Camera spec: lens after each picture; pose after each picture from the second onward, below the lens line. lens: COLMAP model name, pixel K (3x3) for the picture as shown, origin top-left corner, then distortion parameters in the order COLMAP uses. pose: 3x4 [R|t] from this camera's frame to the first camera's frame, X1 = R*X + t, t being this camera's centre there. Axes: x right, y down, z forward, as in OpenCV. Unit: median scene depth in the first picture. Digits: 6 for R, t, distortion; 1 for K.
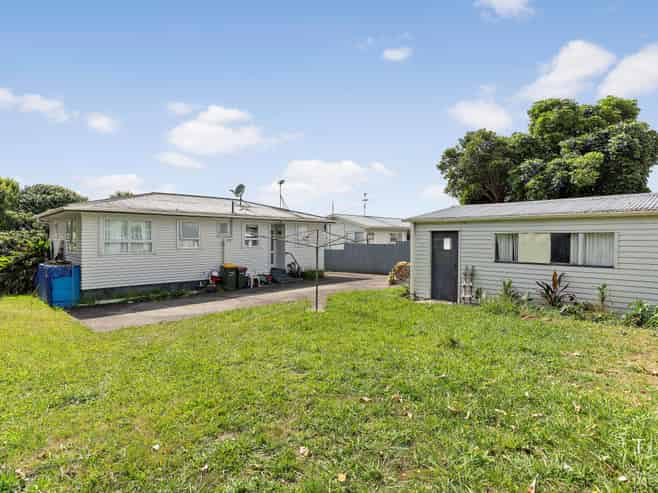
lens RADIAL K [[358.7, 0, 329.6], [0, 358.7, 244.9], [0, 0, 1]] dist [0.001719, 0.000932]
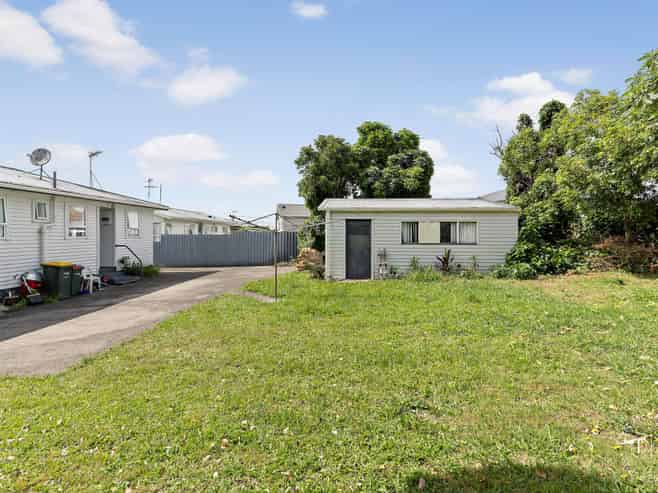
lens RADIAL K [[359.3, 0, 328.9], [0, 359.3, 235.5], [0, 0, 1]] dist [-0.001078, 0.000316]
pose [[0.743217, -0.001906, 0.669048, -0.391061], [0.011776, 0.999878, -0.010234, 0.018458], [-0.668947, 0.015485, 0.743149, 0.149211]]
